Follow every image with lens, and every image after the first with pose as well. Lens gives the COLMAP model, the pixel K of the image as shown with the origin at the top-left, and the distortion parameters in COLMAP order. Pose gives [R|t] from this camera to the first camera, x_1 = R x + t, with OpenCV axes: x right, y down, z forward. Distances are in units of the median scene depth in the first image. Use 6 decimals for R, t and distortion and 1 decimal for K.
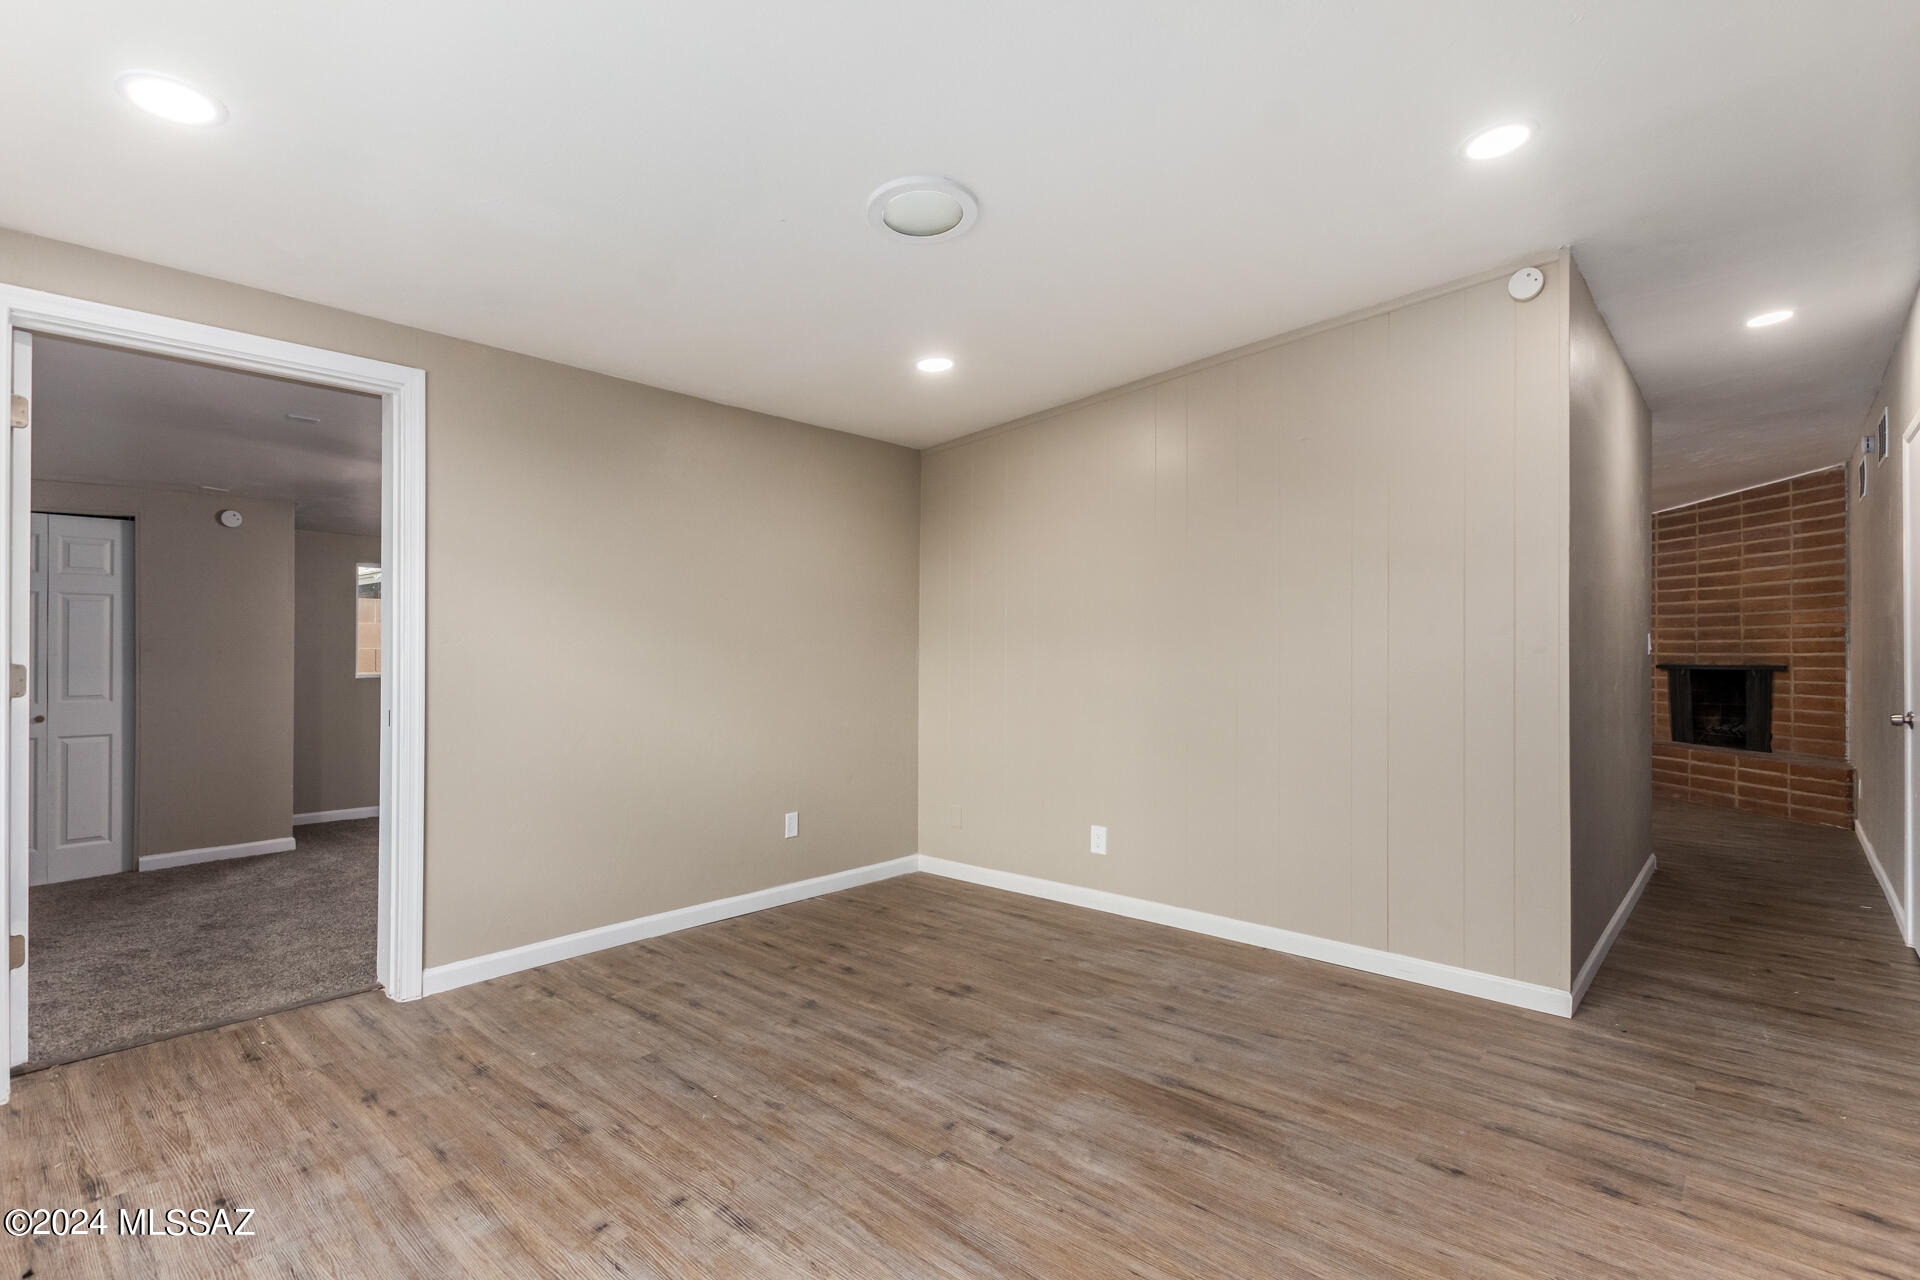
lens RADIAL K [[875.7, 0, 1042.8], [0, 875.7, 657.1], [0, 0, 1]] dist [0.020167, -0.011996]
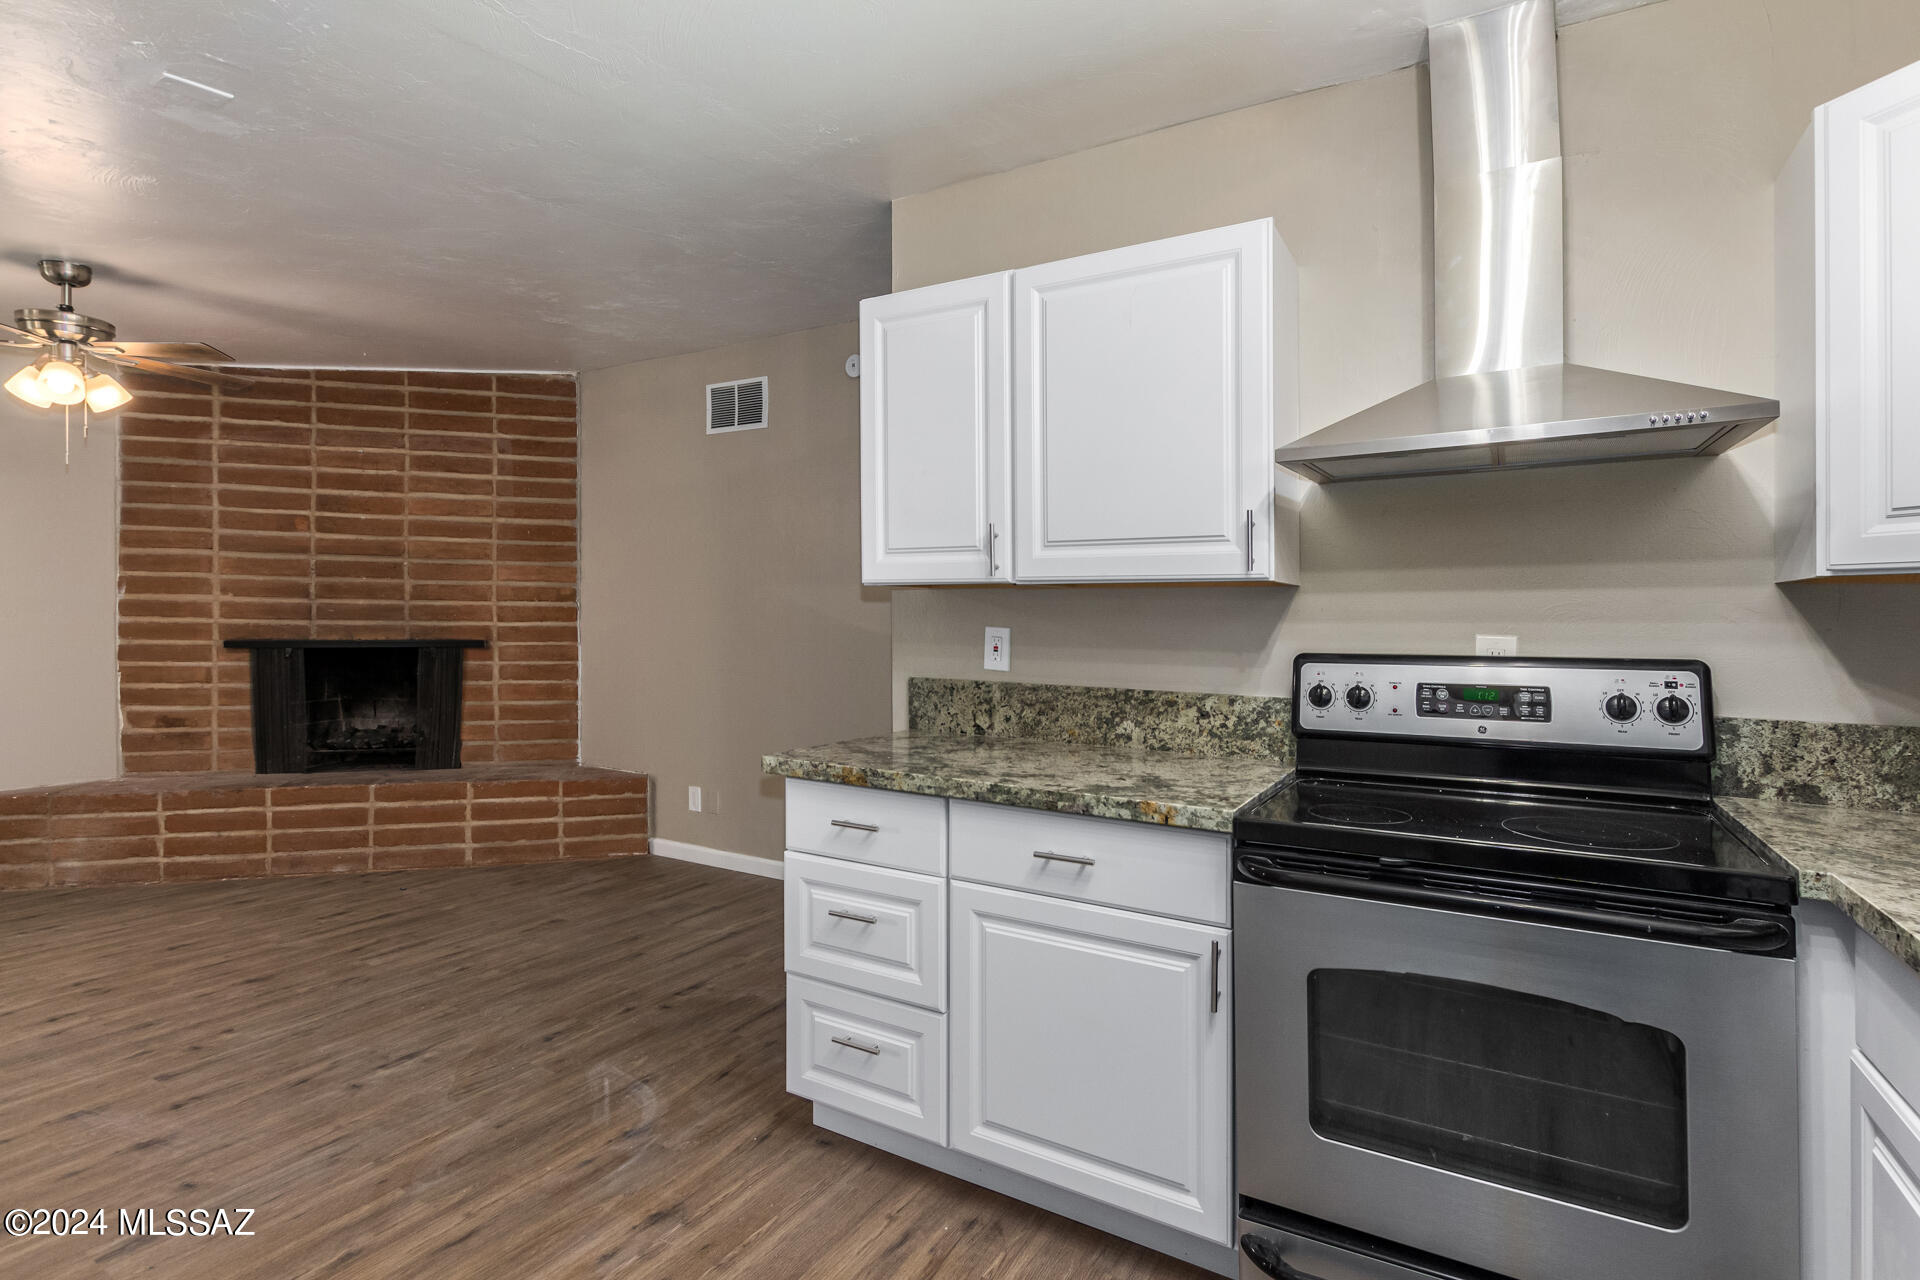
lens RADIAL K [[929.7, 0, 926.3], [0, 929.7, 623.5], [0, 0, 1]] dist [0.000263, -0.001887]
pose [[-0.125656, -0.013402, 0.991983, 0.069024], [-0.007660, 0.999892, 0.012539, -0.014924], [-0.992044, -0.006023, -0.125745, 0.737875]]
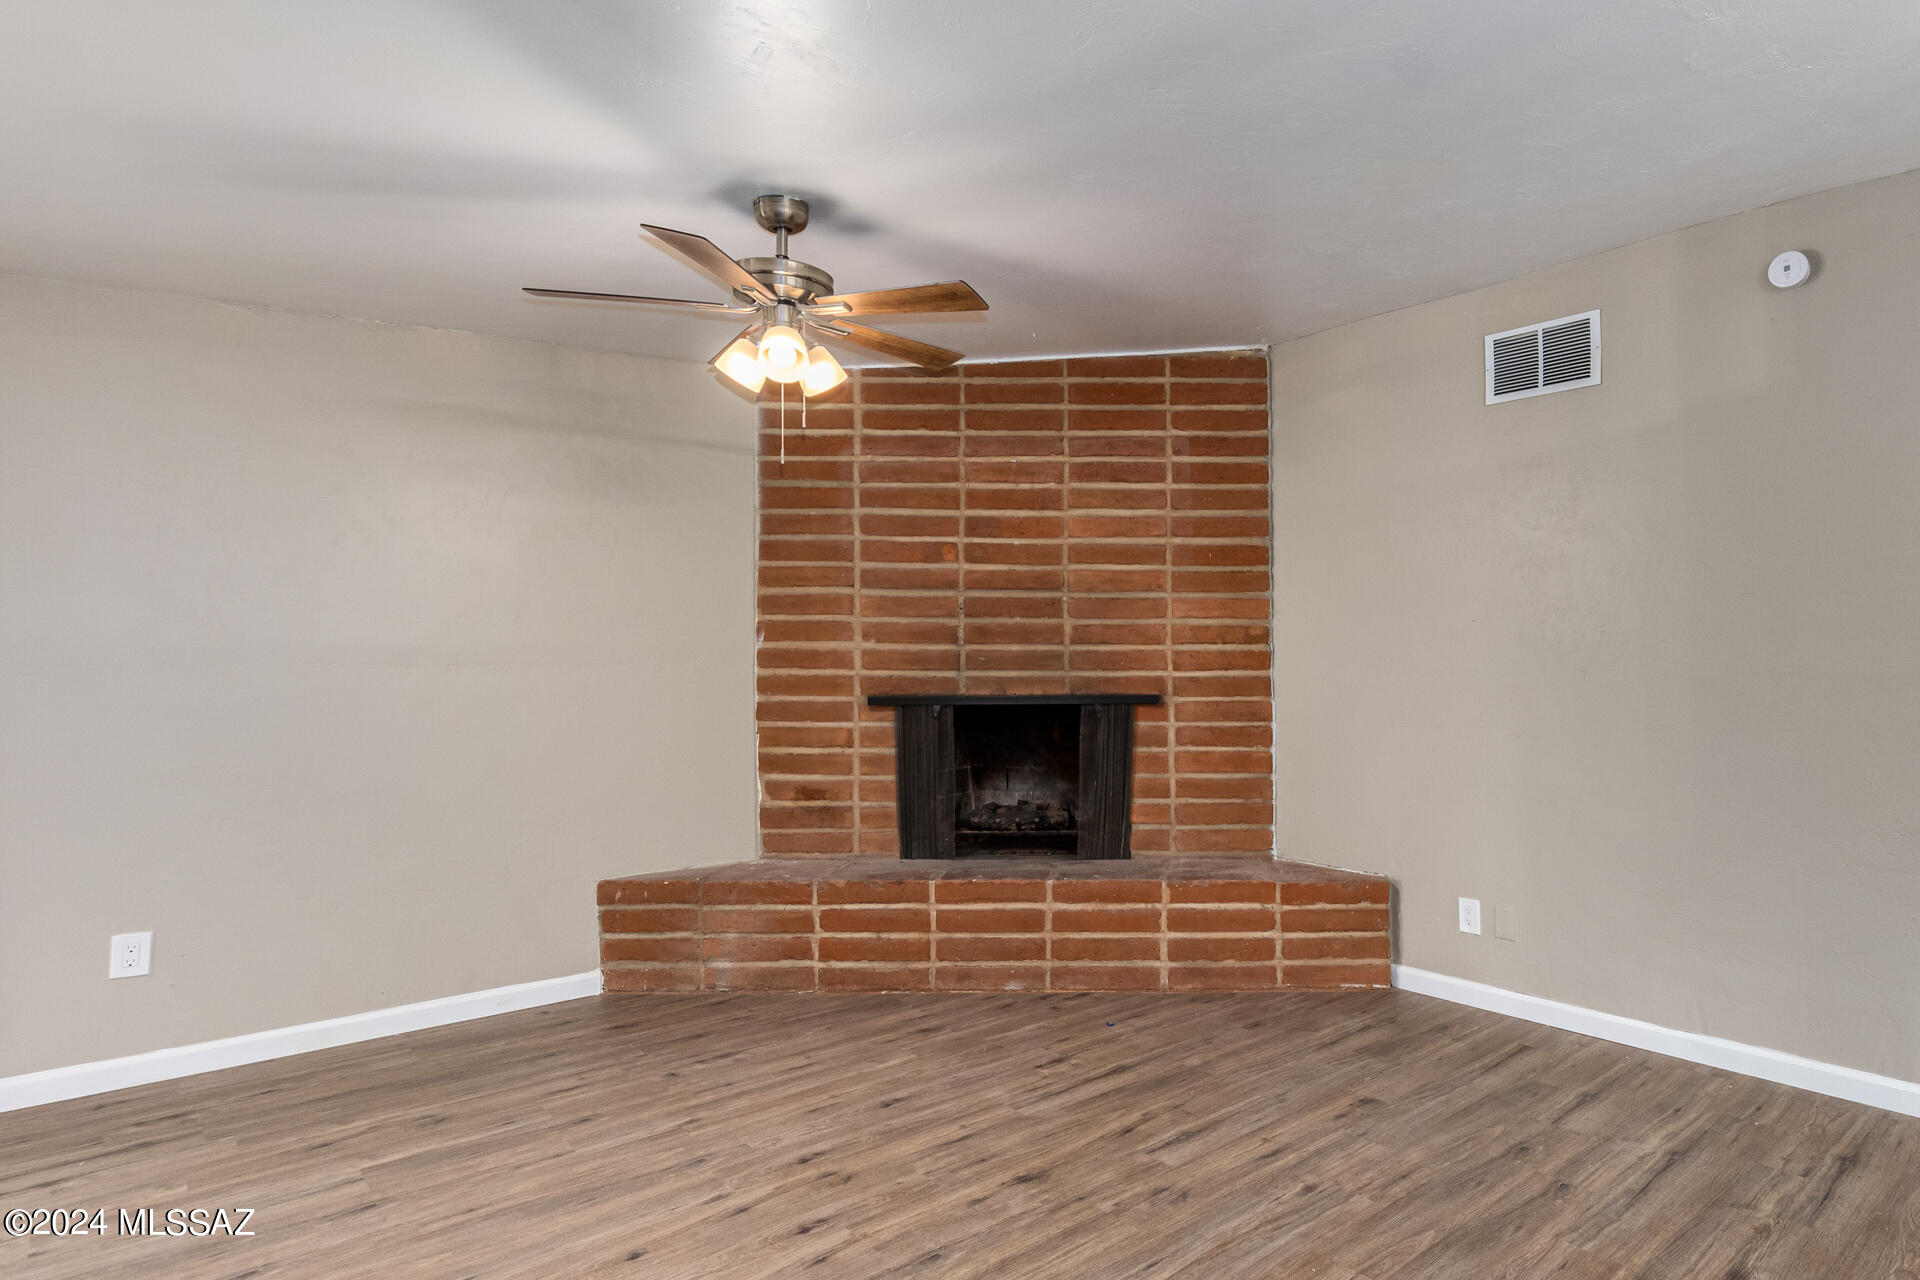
lens RADIAL K [[1018.8, 0, 1151.7], [0, 1018.8, 657.8], [0, 0, 1]] dist [-0.000602, 0.001725]
pose [[0.112460, 0.007091, 0.993631, 0.214527], [0.003337, 0.999966, -0.007514, -0.008081], [-0.993651, 0.004161, 0.112432, 0.922119]]
